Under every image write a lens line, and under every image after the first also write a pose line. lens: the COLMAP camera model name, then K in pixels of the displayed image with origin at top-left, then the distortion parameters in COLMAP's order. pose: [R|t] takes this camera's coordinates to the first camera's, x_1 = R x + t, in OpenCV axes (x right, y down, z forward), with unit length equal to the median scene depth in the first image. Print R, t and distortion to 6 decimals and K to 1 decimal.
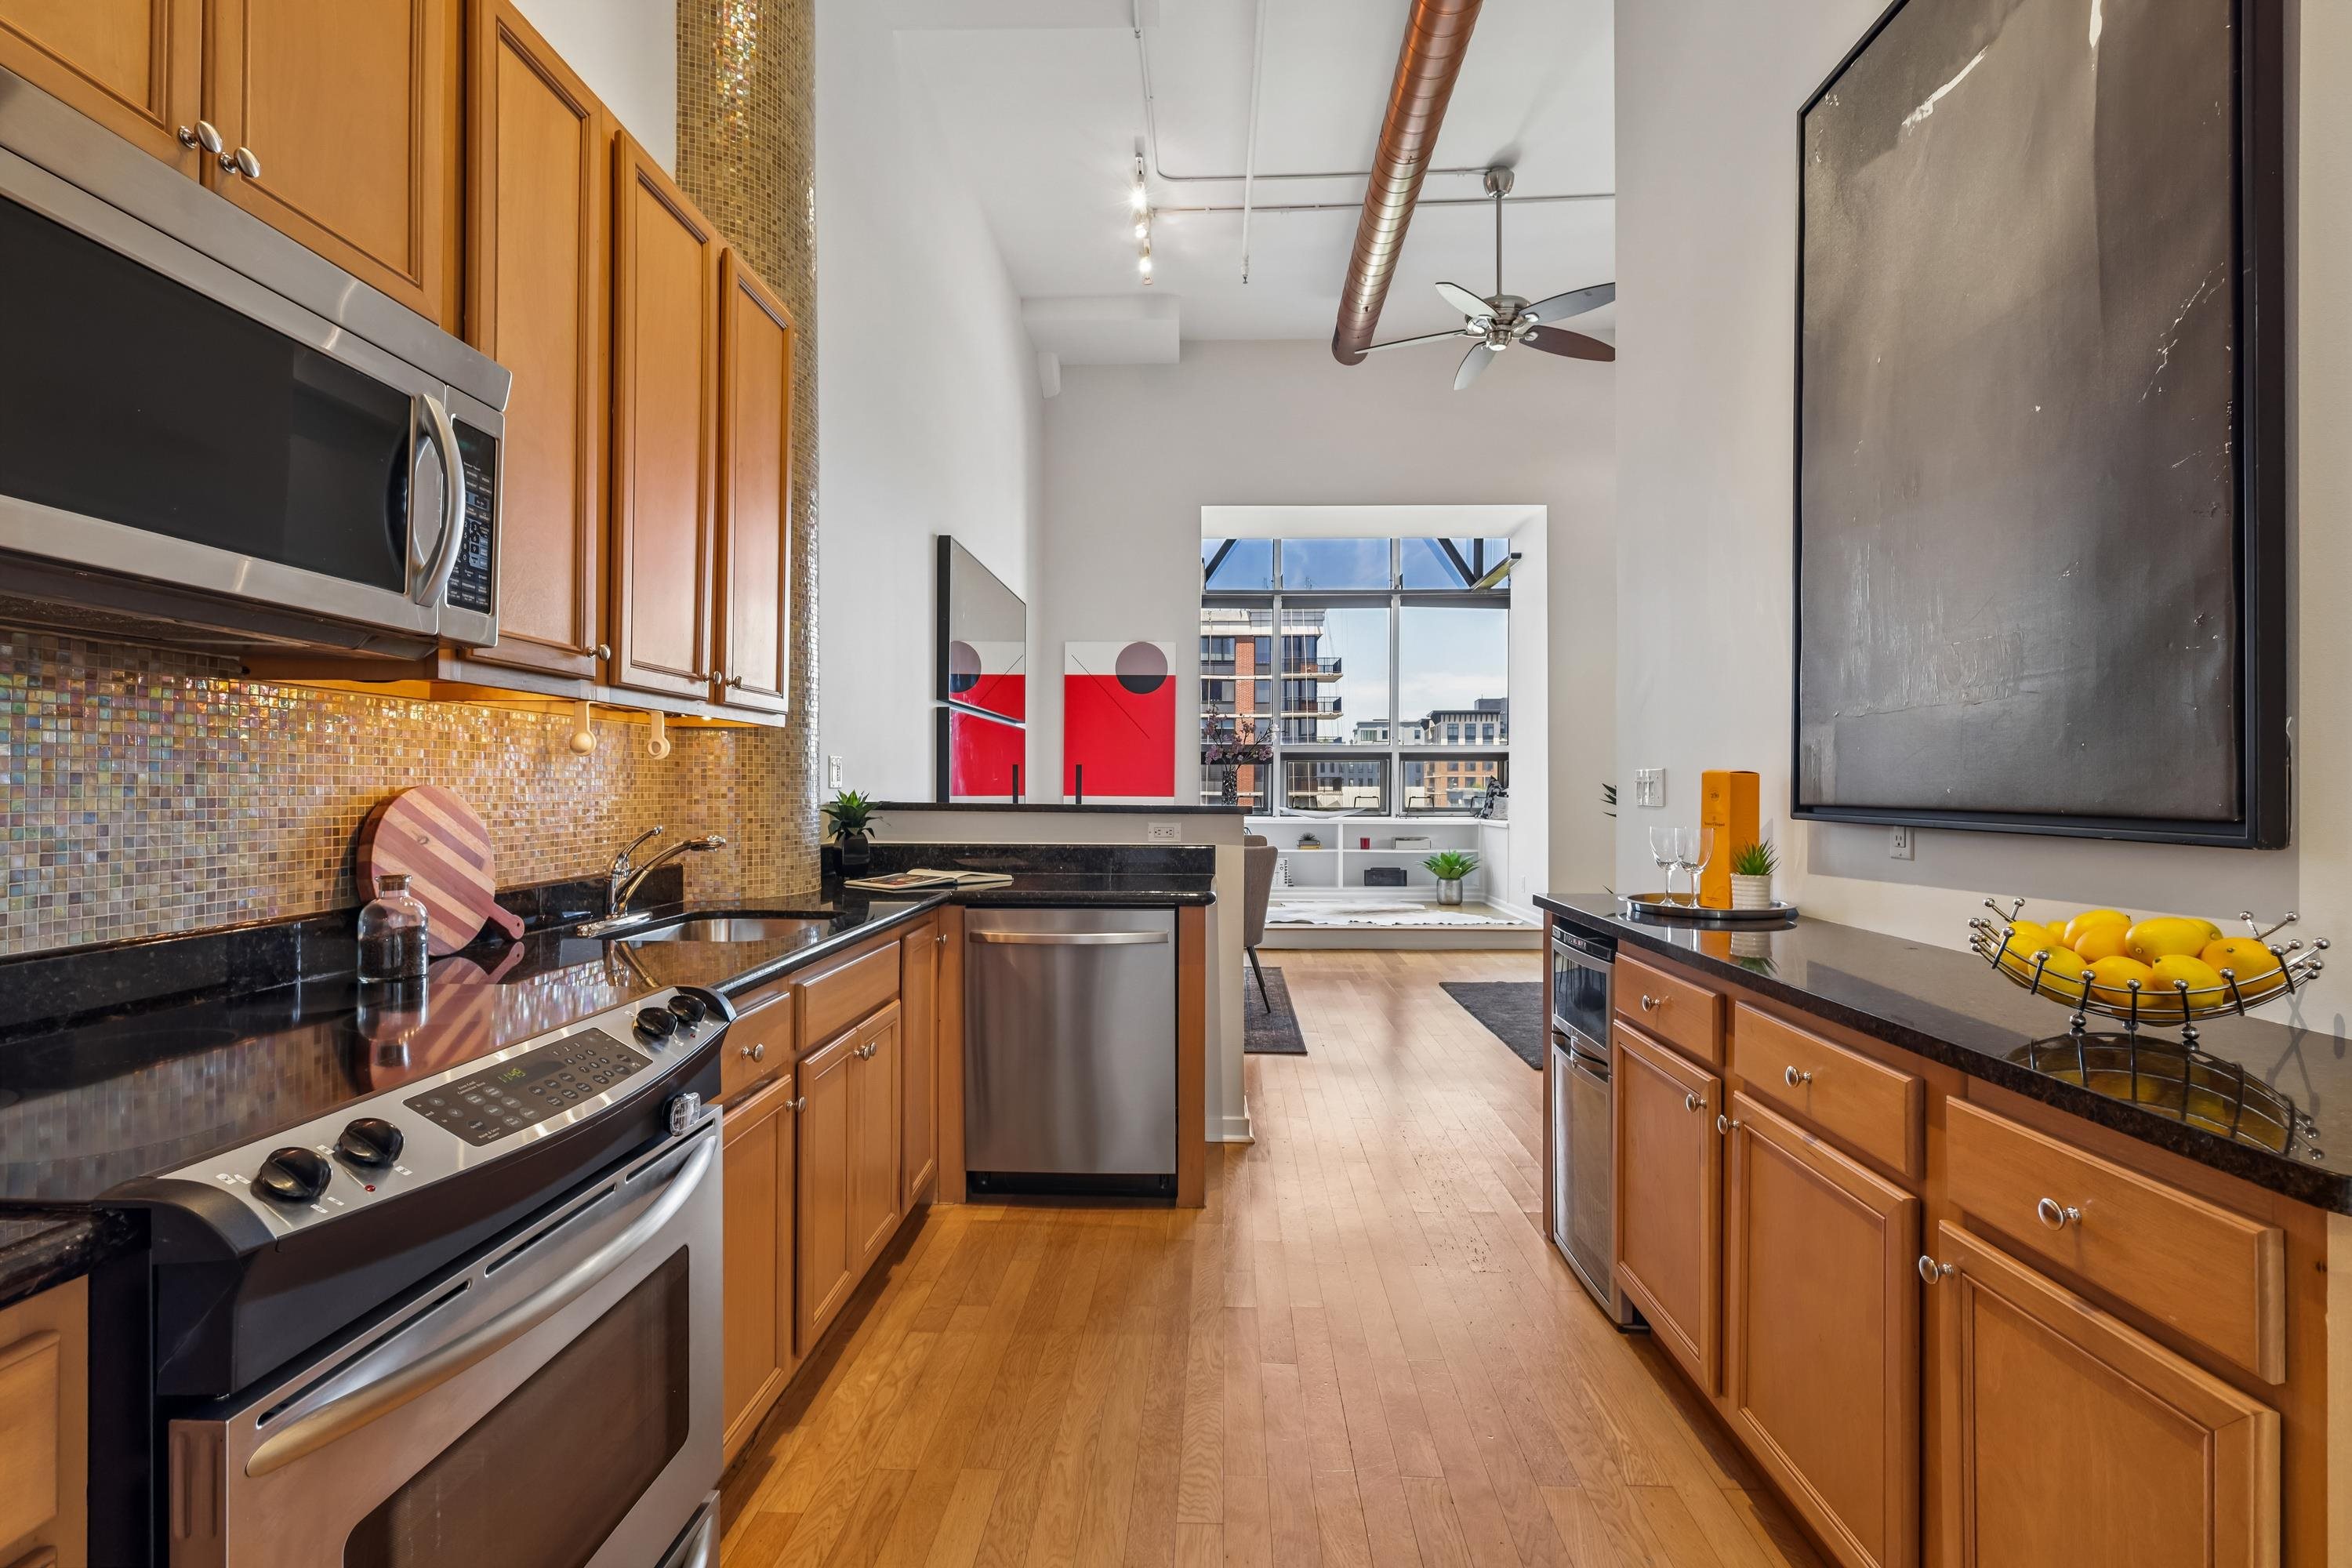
lens RADIAL K [[1090.8, 0, 1174.1], [0, 1090.8, 779.5], [0, 0, 1]] dist [-0.002707, 0.003240]
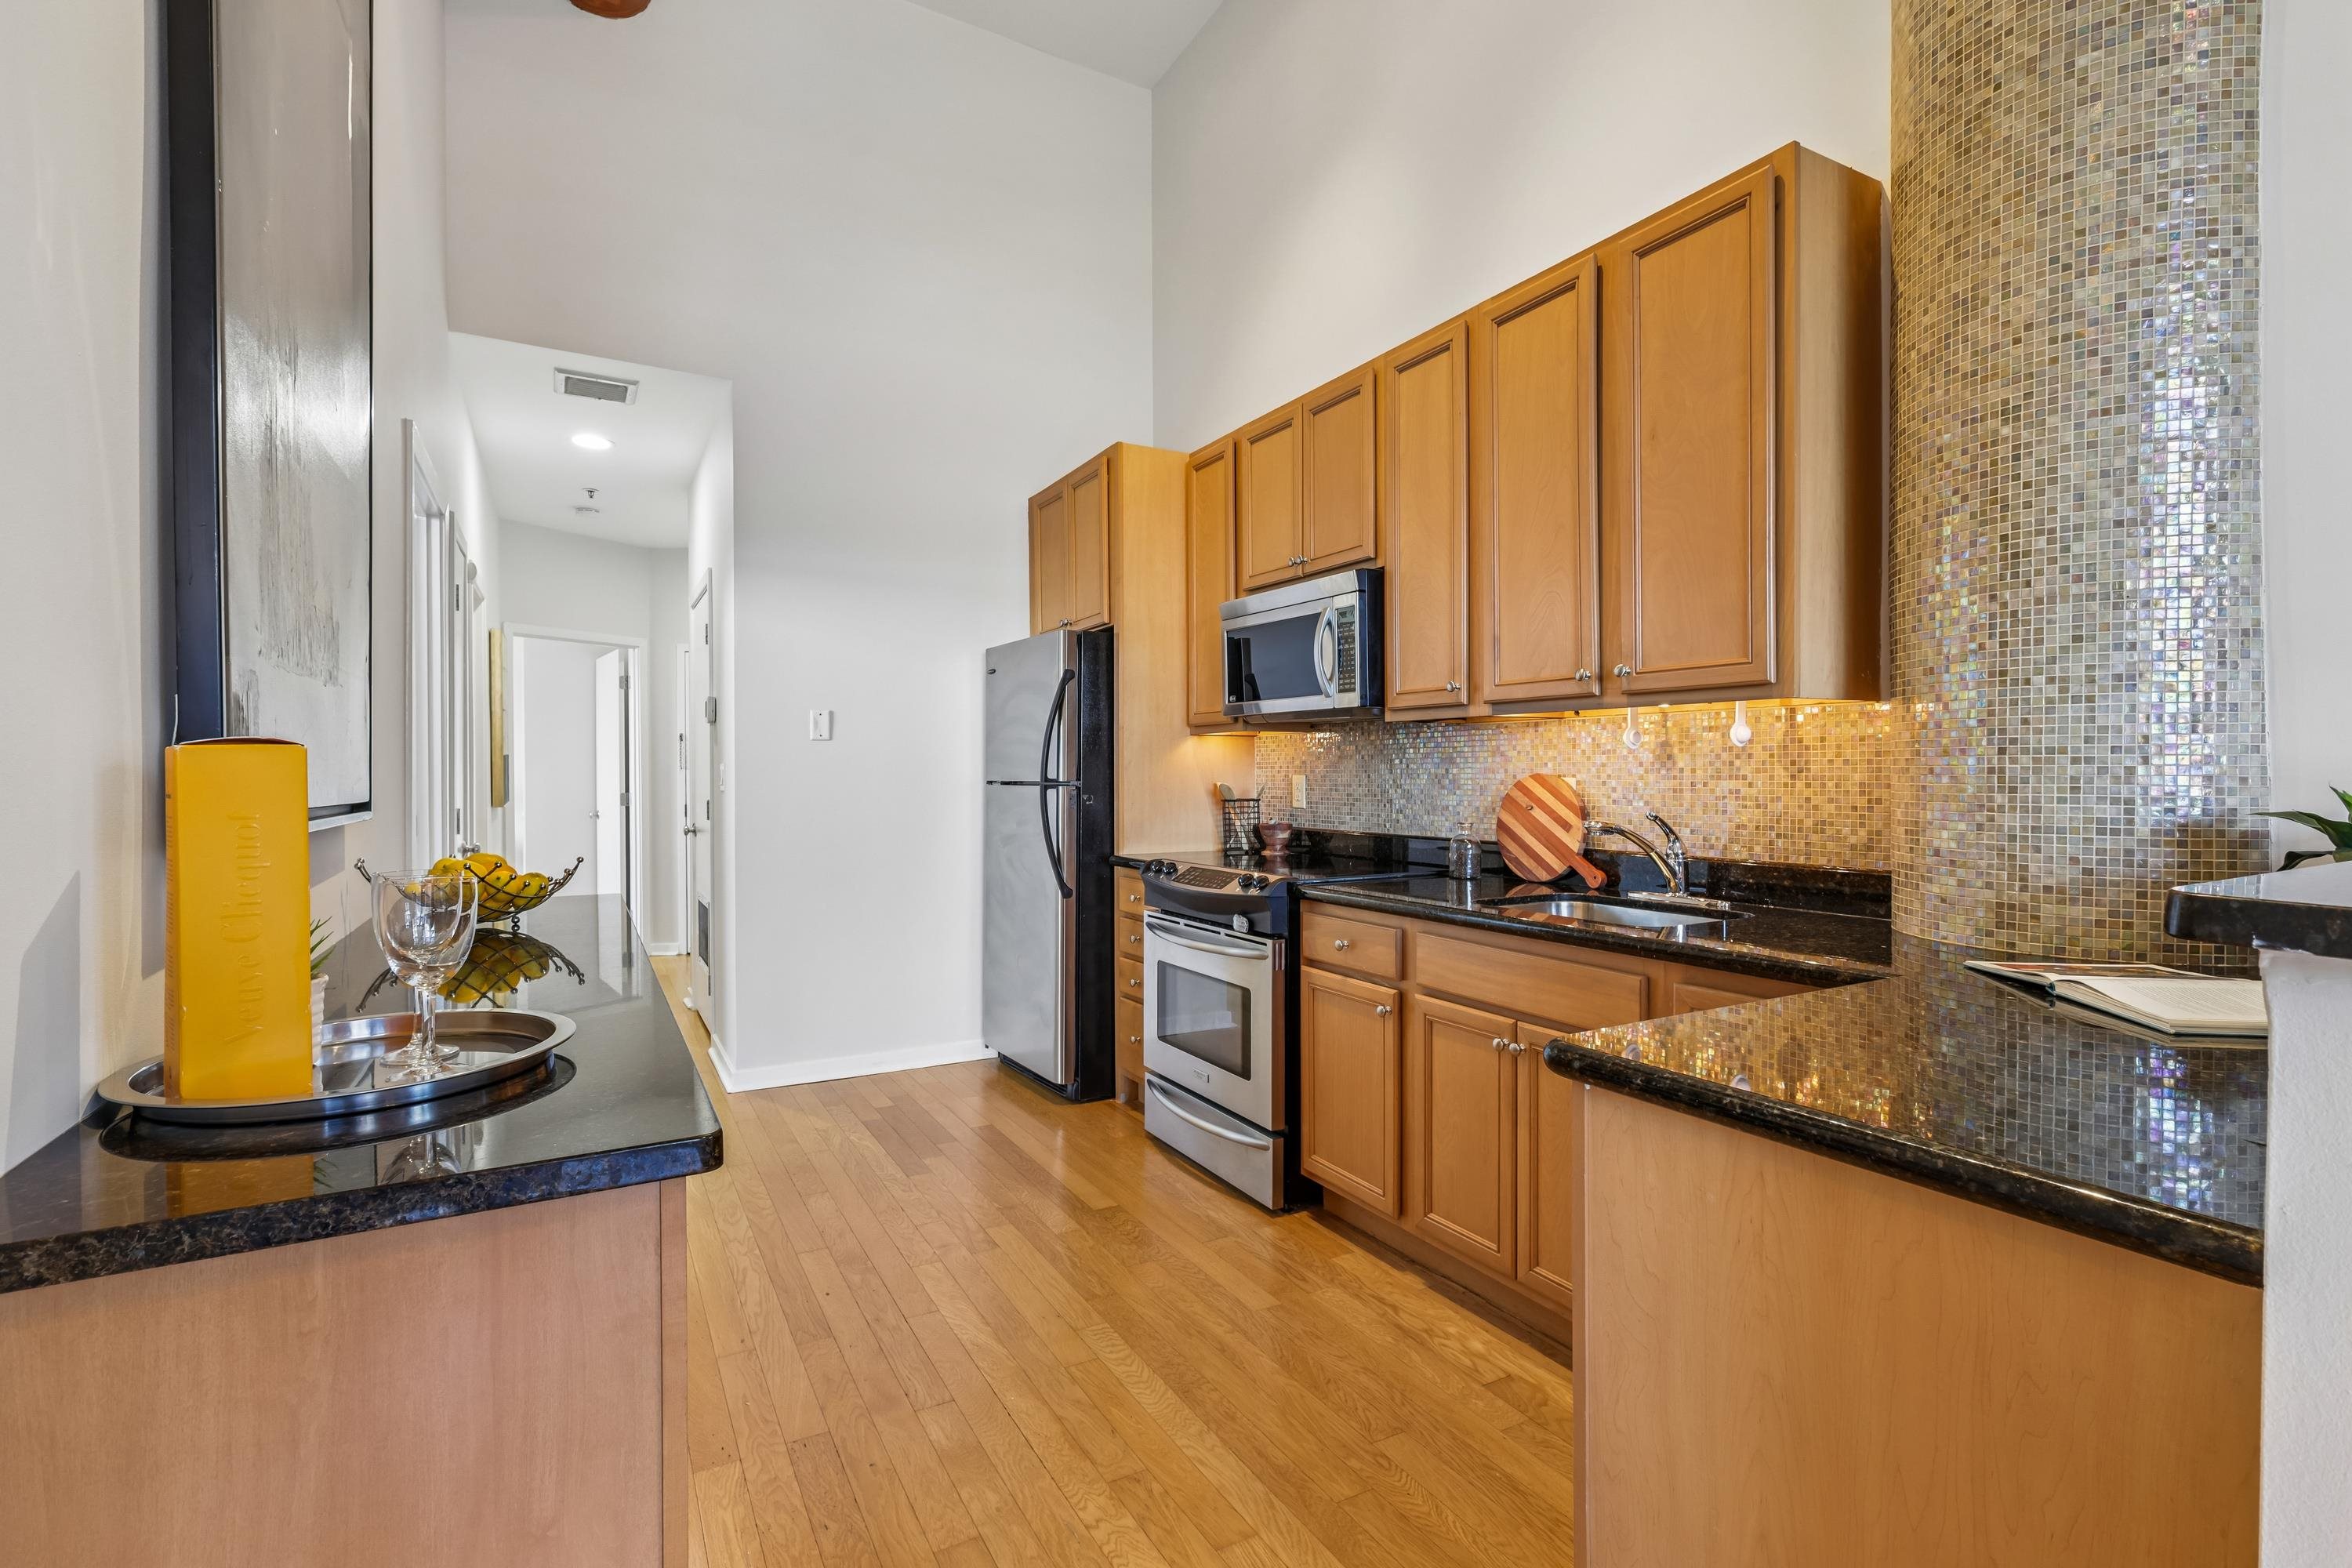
lens RADIAL K [[1090.8, 0, 1172.8], [0, 1090.8, 776.2], [0, 0, 1]] dist [-0.002707, 0.003240]
pose [[-0.854331, 0.003030, -0.519720, 0.353772], [0.005083, 0.999984, -0.002525, 0.006071], [0.519704, -0.004799, -0.854333, 1.233350]]
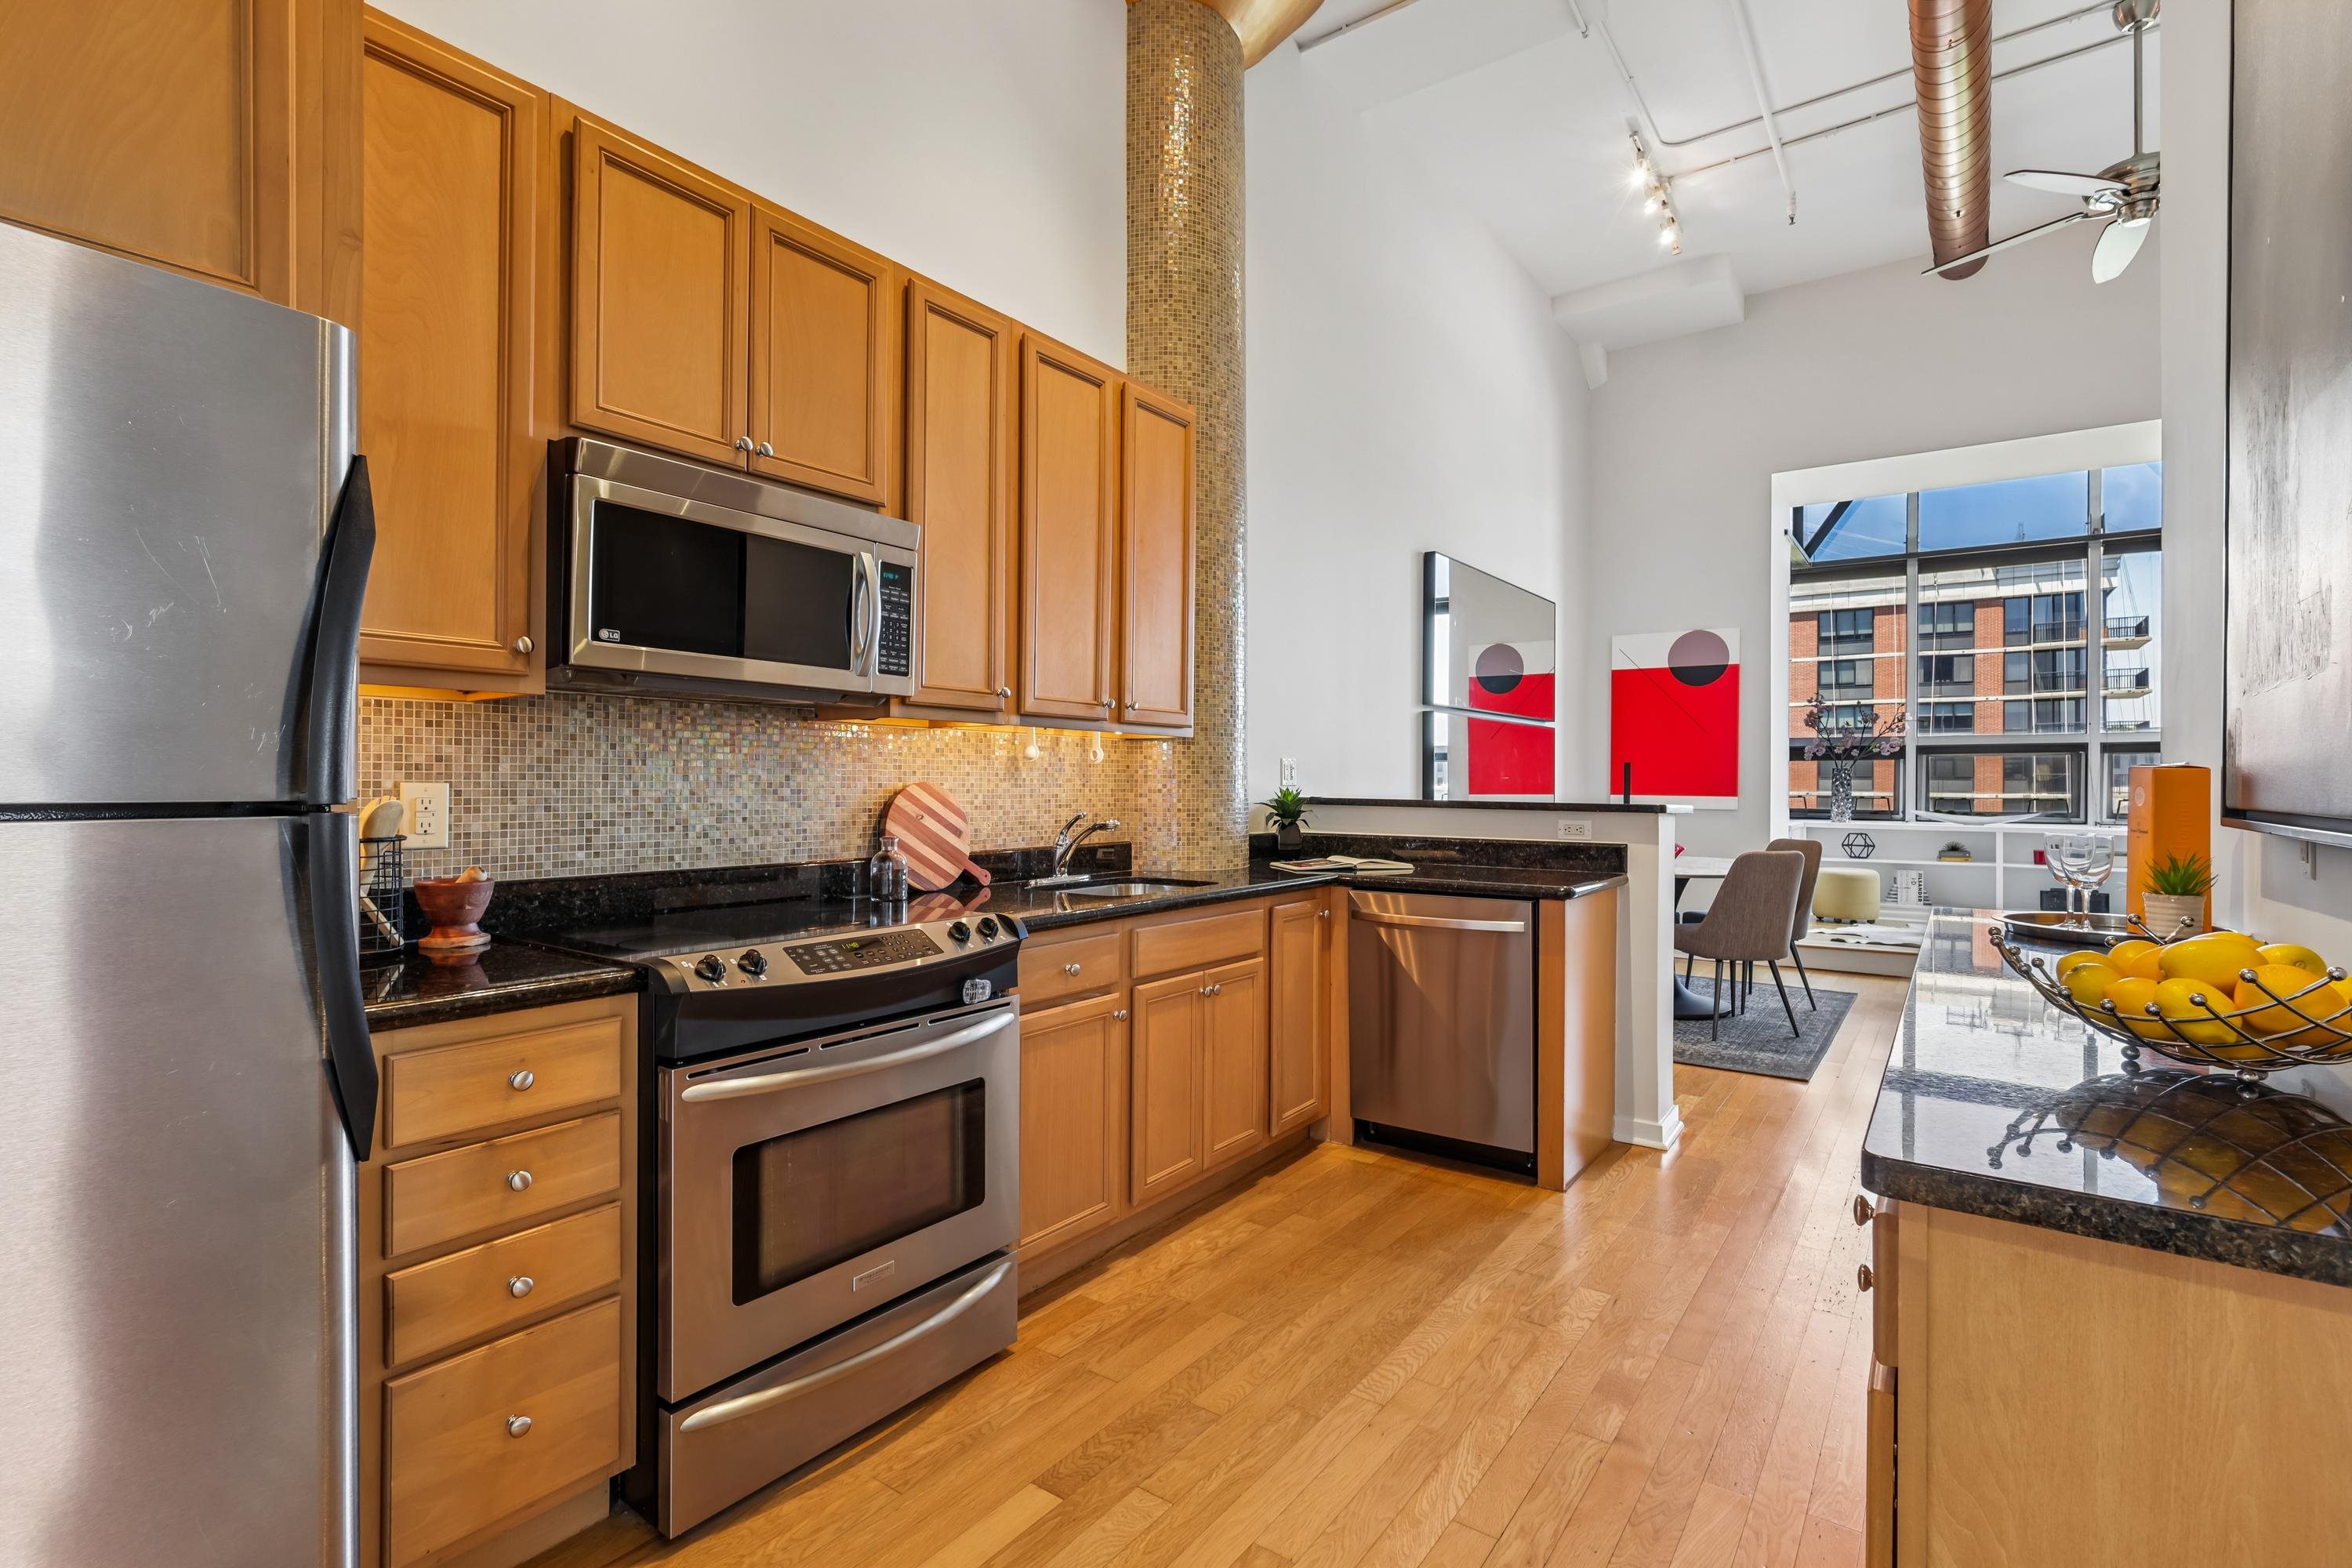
lens RADIAL K [[1090.8, 0, 1168.9], [0, 1090.8, 779.5], [0, 0, 1]] dist [-0.002707, 0.003240]
pose [[0.829335, -0.001111, -0.558750, 0.287936], [0.001589, 0.999999, 0.000371, 0.000918], [0.558749, -0.001195, 0.829336, -0.062759]]
